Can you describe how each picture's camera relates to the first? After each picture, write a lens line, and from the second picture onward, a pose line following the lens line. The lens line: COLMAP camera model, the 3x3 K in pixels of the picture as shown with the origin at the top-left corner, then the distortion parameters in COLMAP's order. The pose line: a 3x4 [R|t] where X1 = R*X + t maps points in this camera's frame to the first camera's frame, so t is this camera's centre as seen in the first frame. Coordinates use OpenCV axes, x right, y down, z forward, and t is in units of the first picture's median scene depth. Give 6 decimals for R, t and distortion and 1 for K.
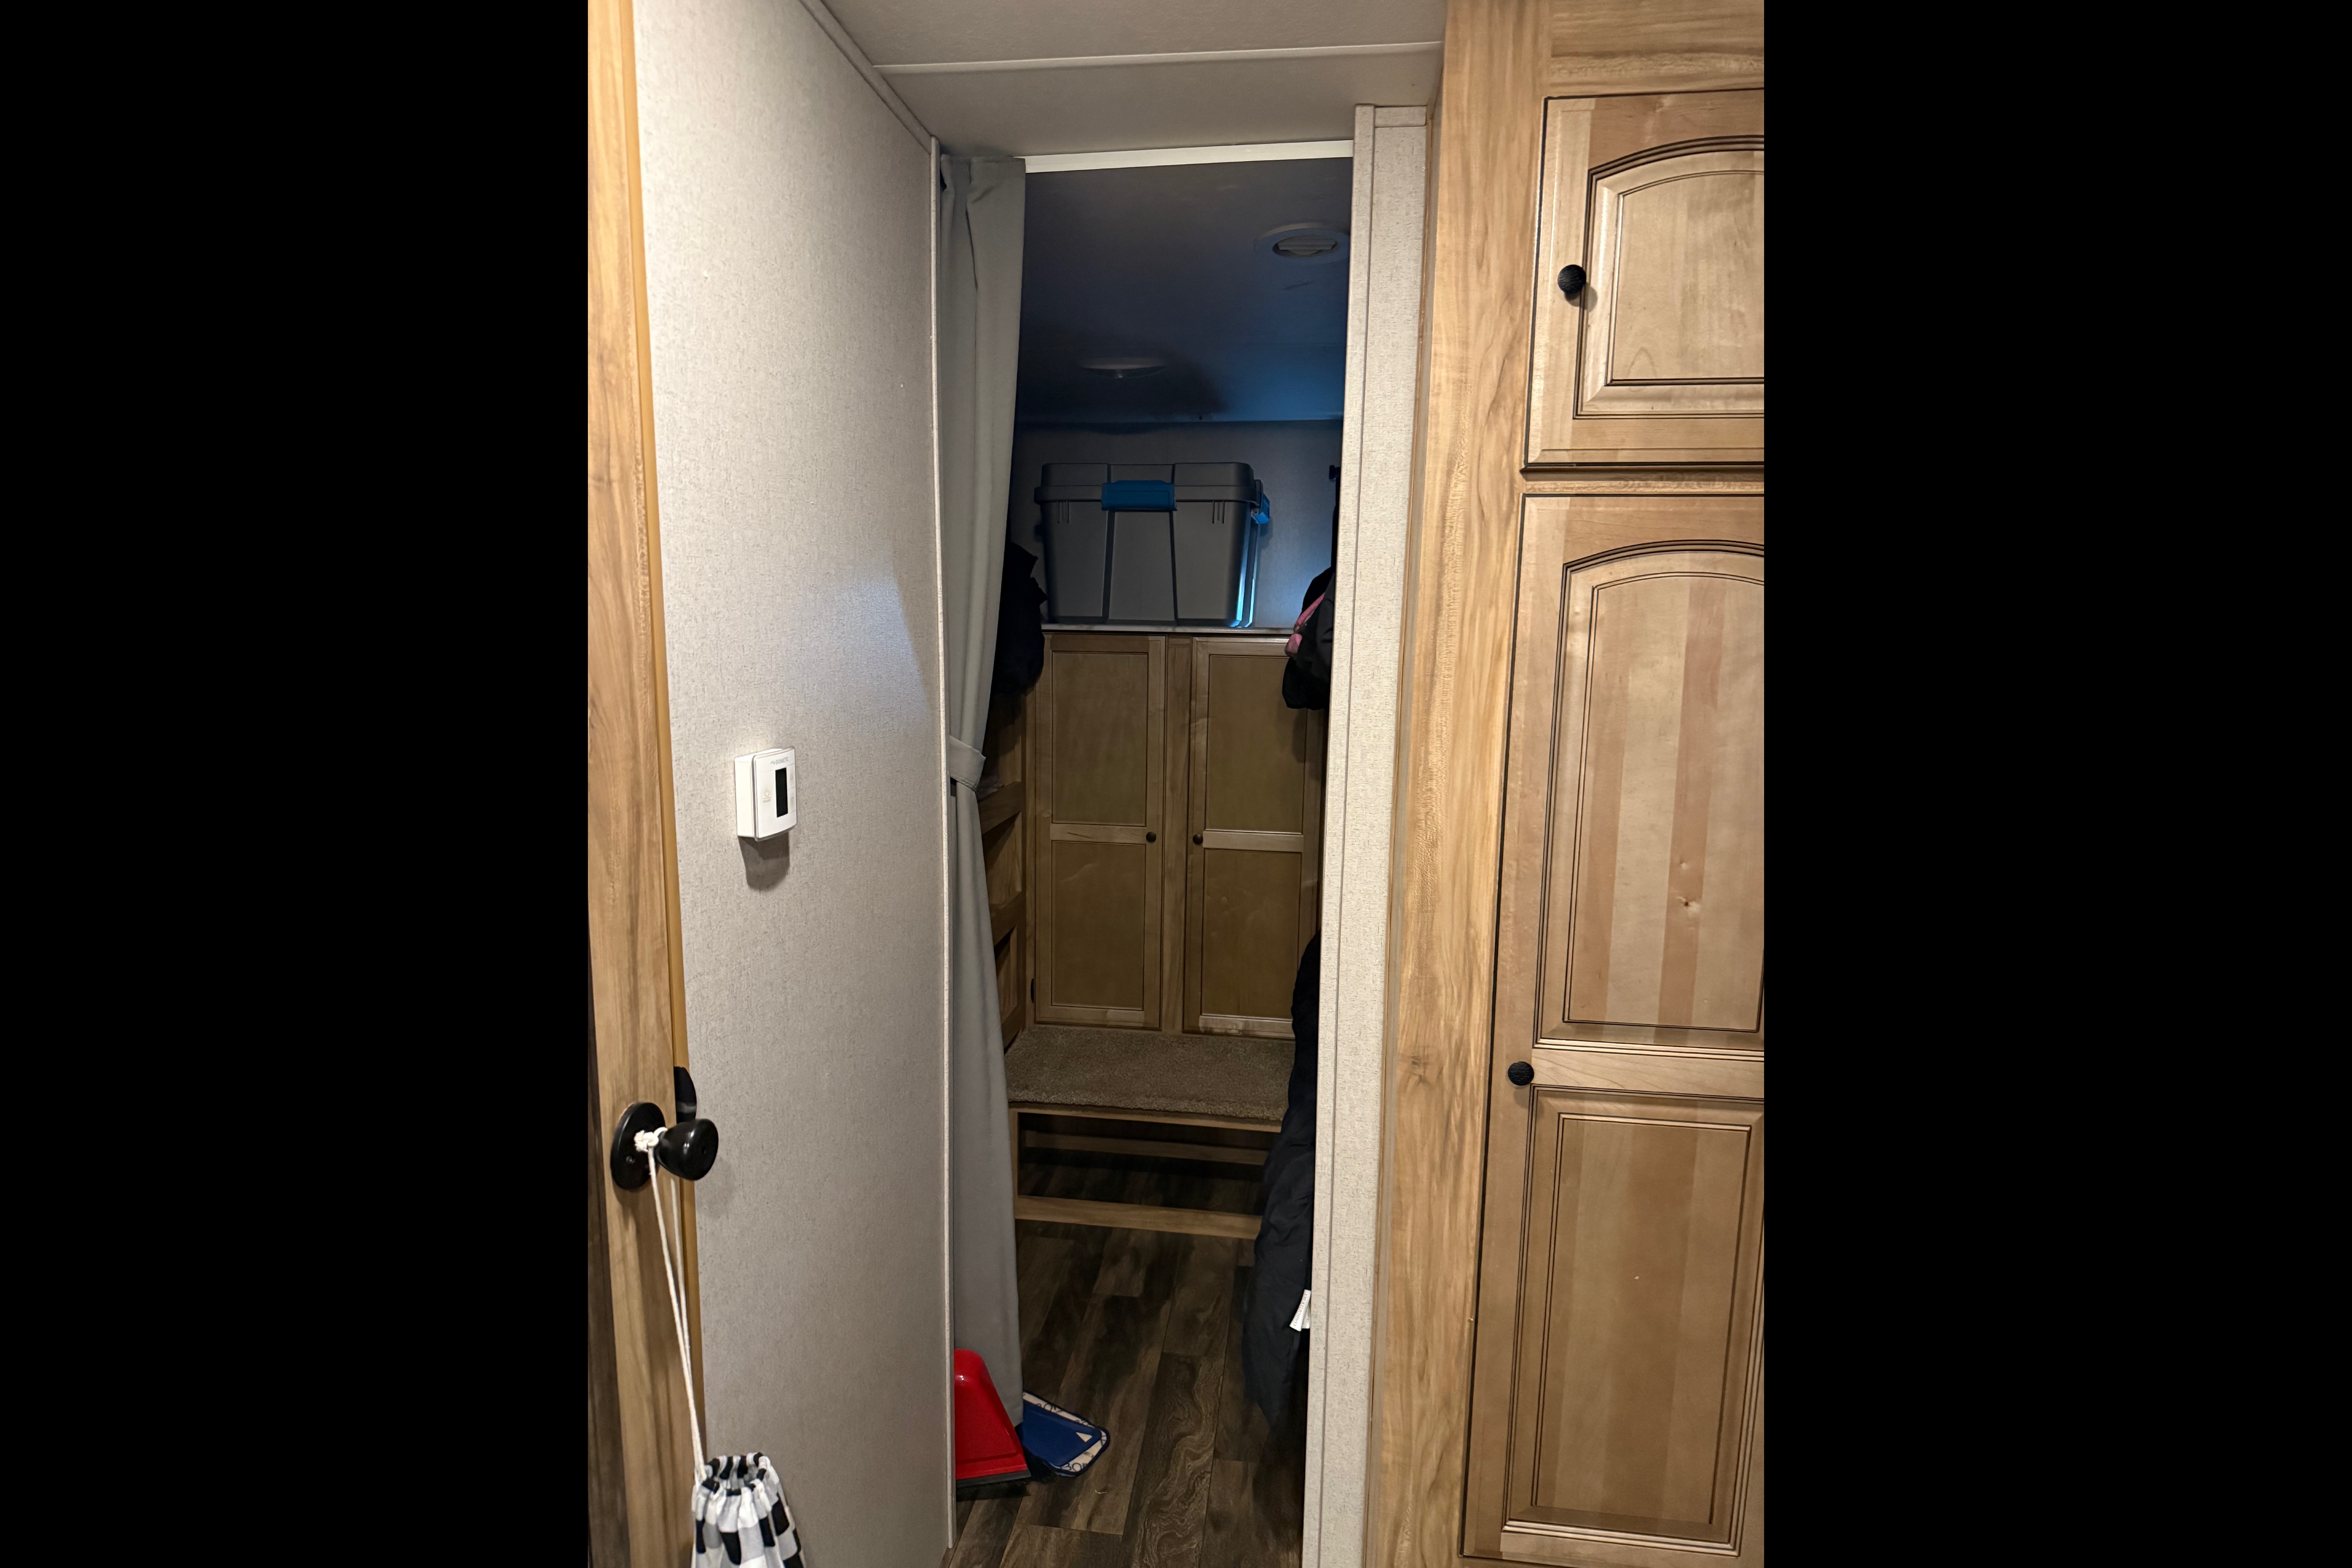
lens RADIAL K [[1121.9, 0, 1172.4], [0, 1121.9, 791.0], [0, 0, 1]] dist [0.000910, -0.000327]
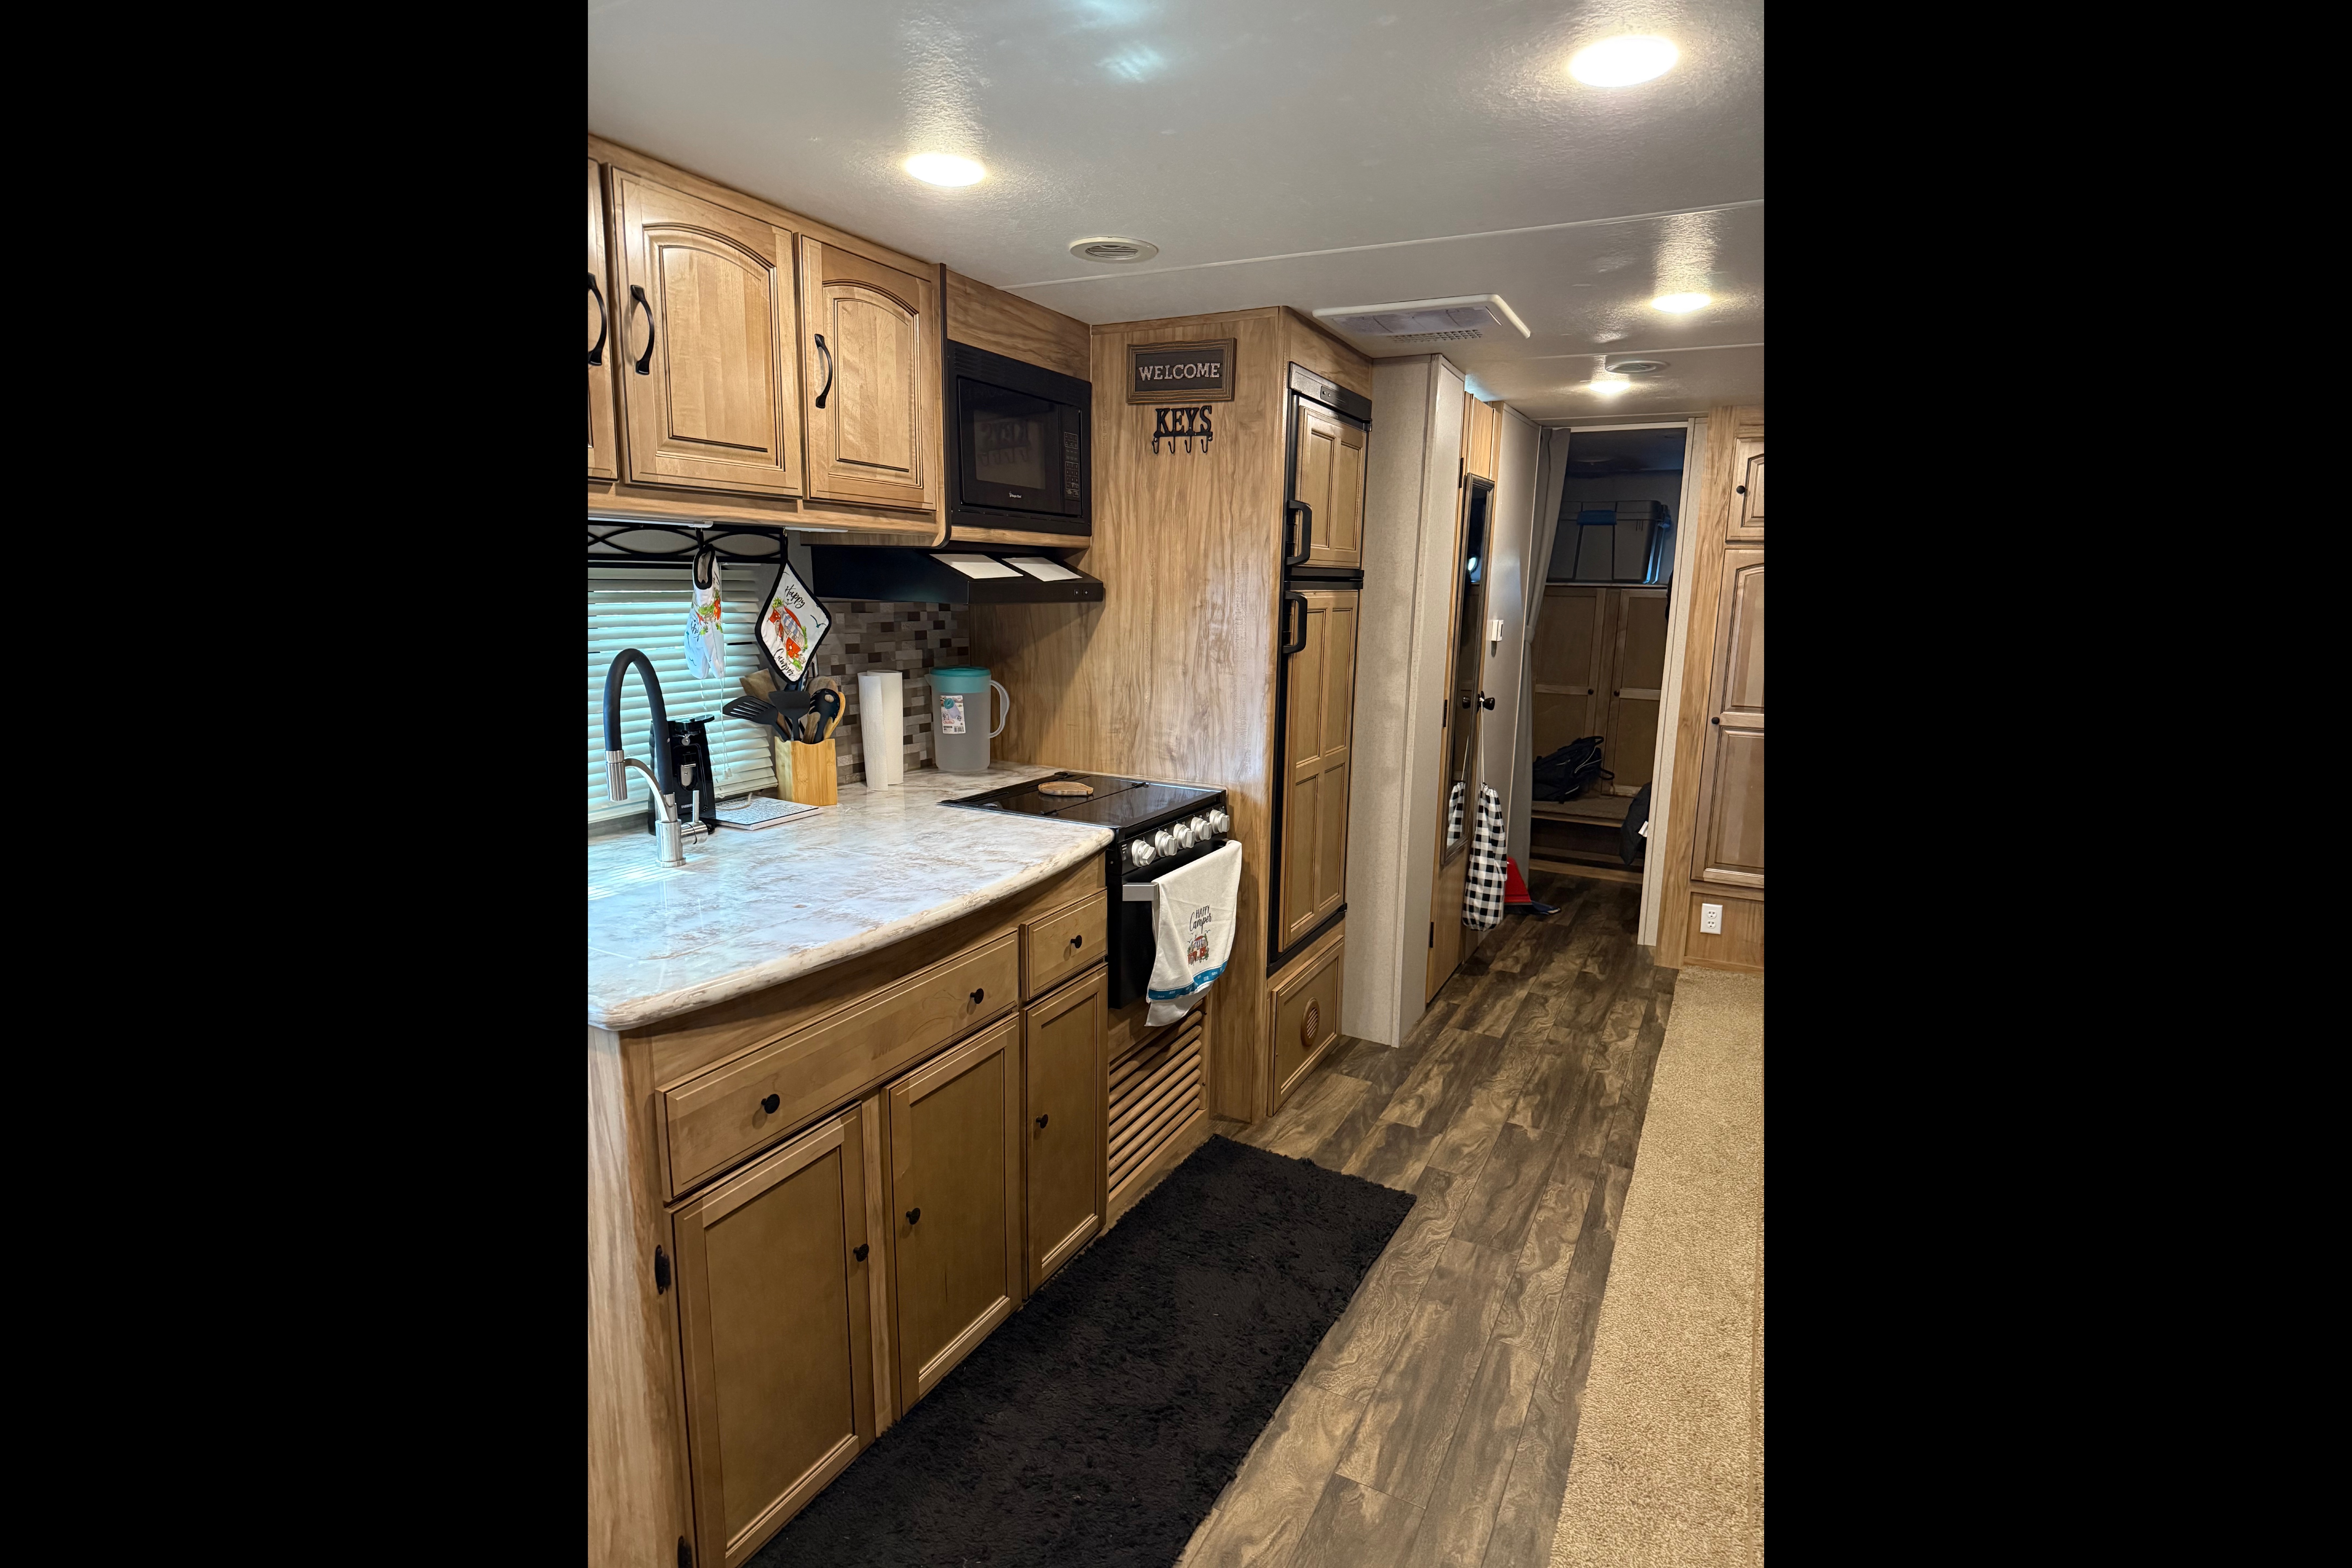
lens RADIAL K [[1121.9, 0, 1165.1], [0, 1121.9, 780.1], [0, 0, 1]] dist [0.000910, -0.000327]
pose [[0.933691, 0.065424, -0.352053, -0.032947], [-0.053183, 0.997600, 0.044341, 0.371088], [0.354109, -0.022678, 0.934929, -2.749576]]
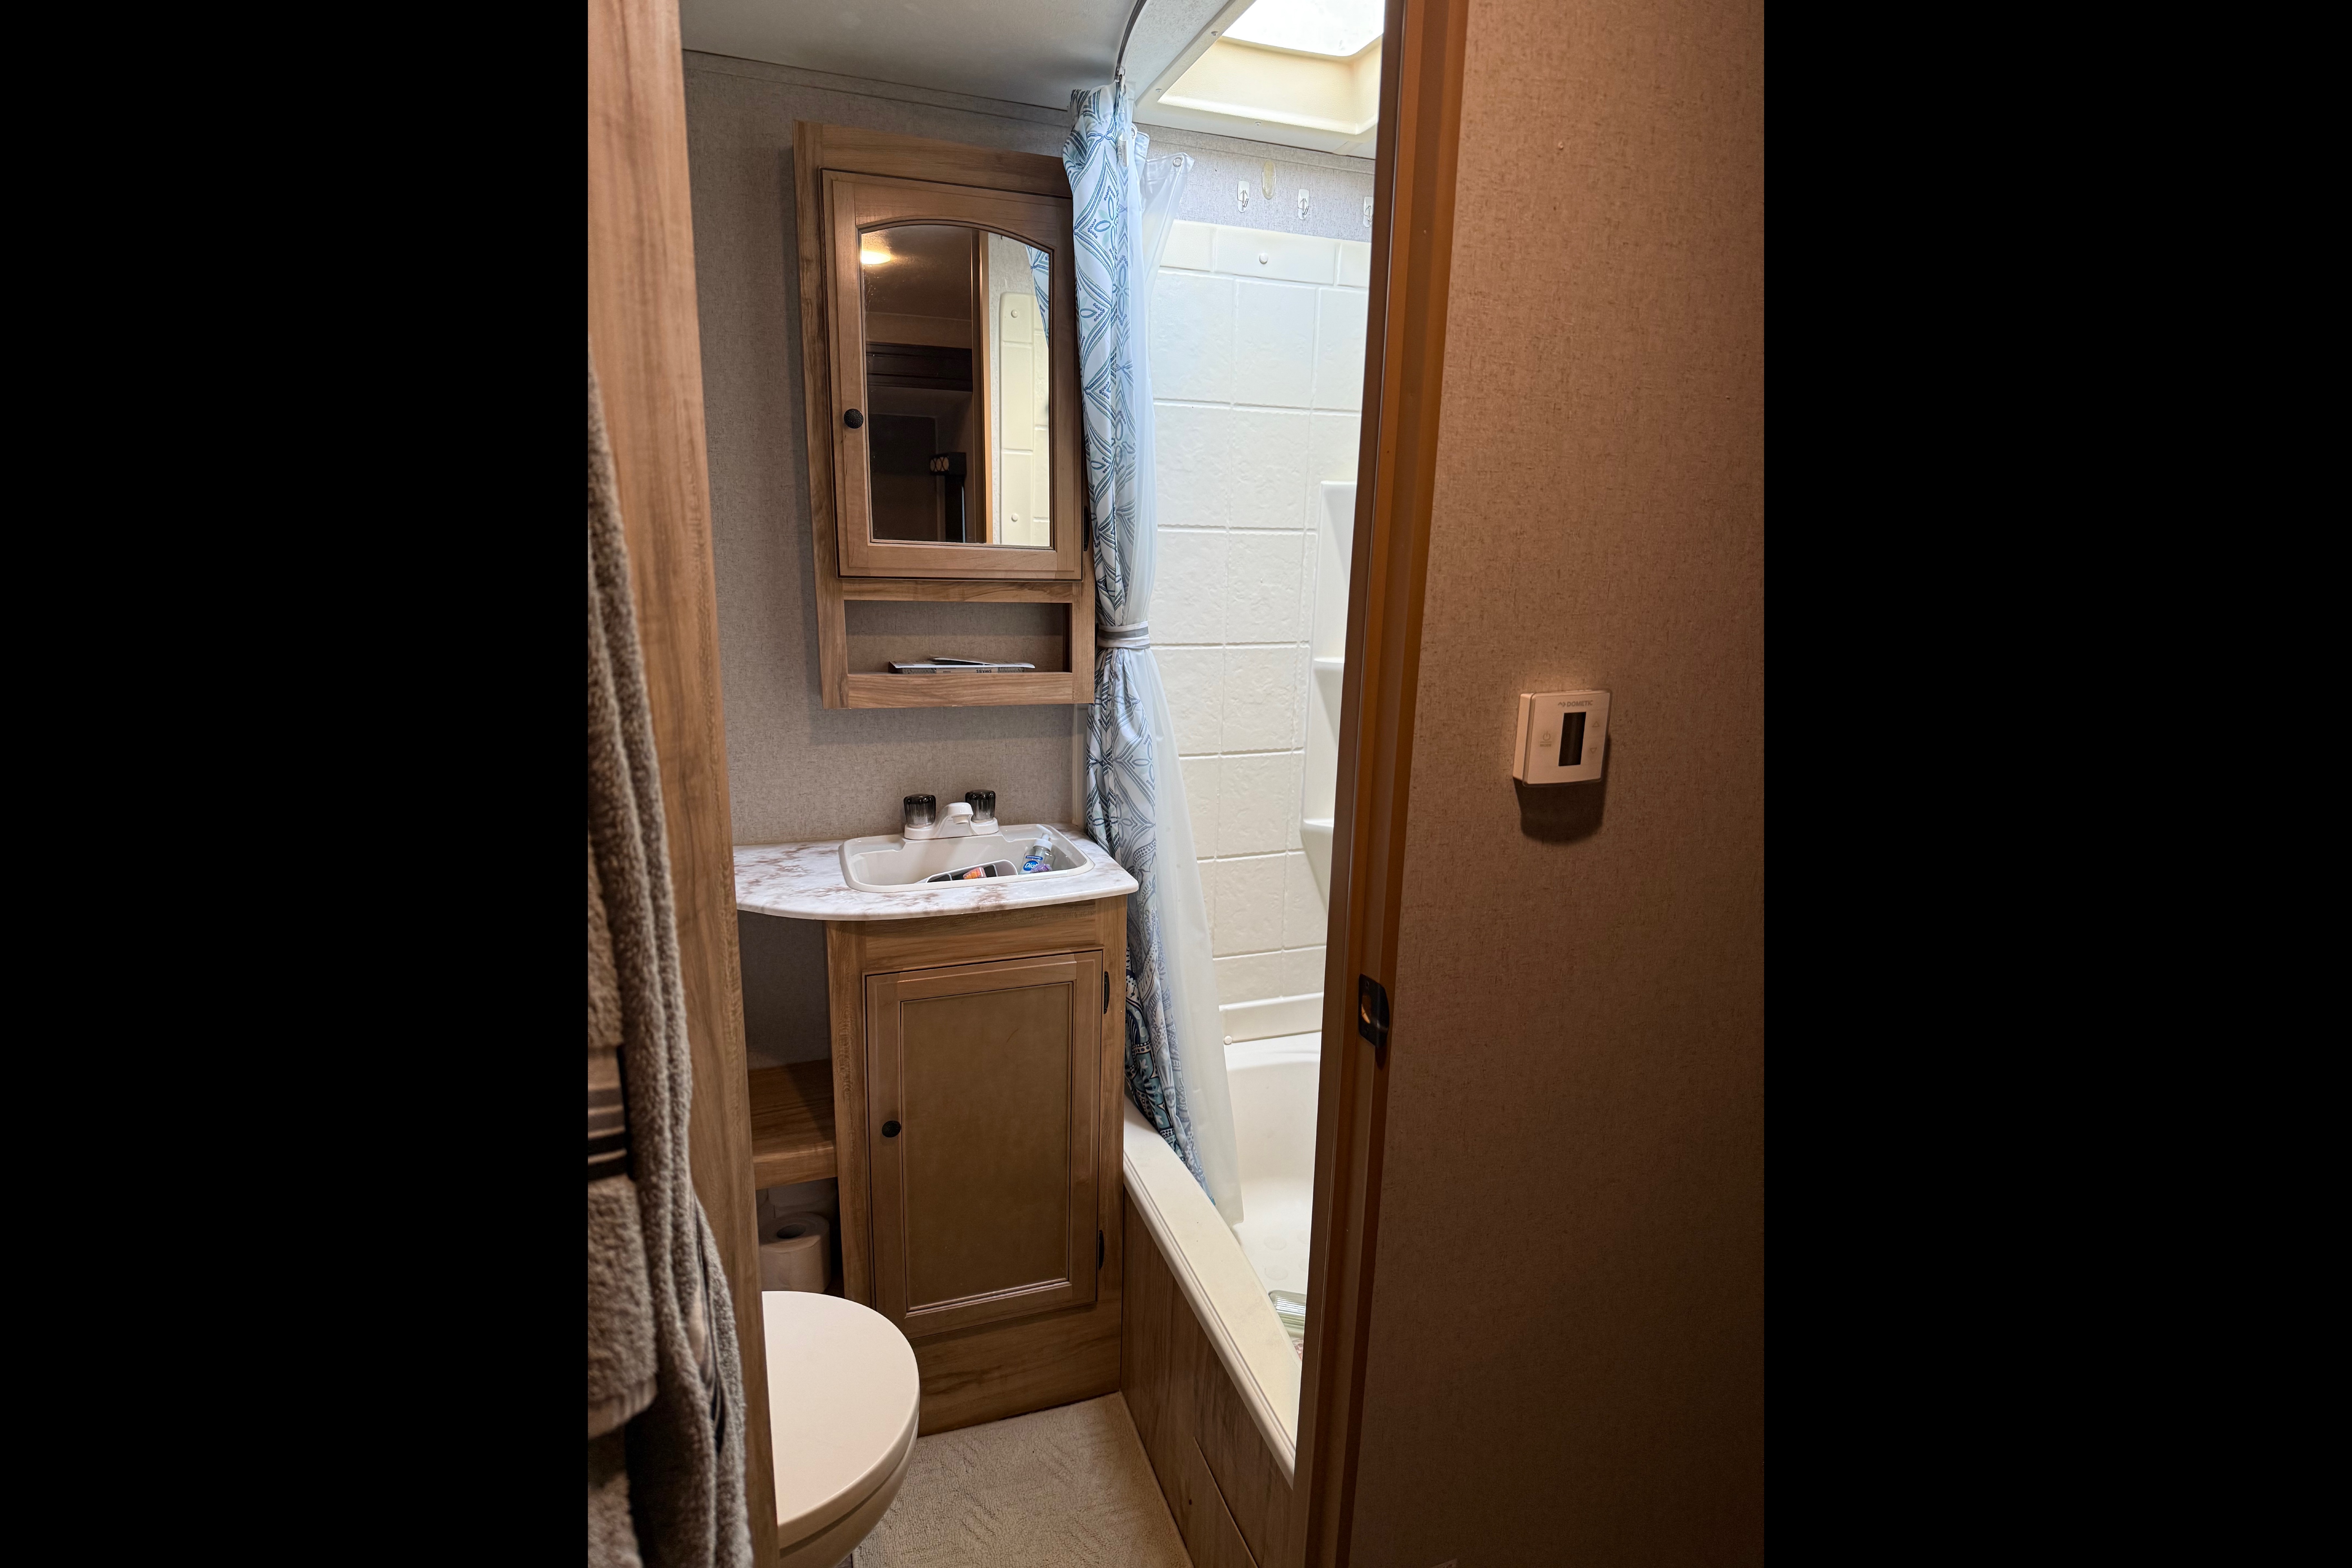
lens RADIAL K [[1121.9, 0, 1175.6], [0, 1121.9, 799.0], [0, 0, 1]] dist [0.000910, -0.000327]
pose [[0.457783, 0.205096, -0.865084, 0.261505], [-0.144231, 0.977271, 0.155370, -0.041391], [0.877287, 0.053646, 0.476959, 0.280456]]
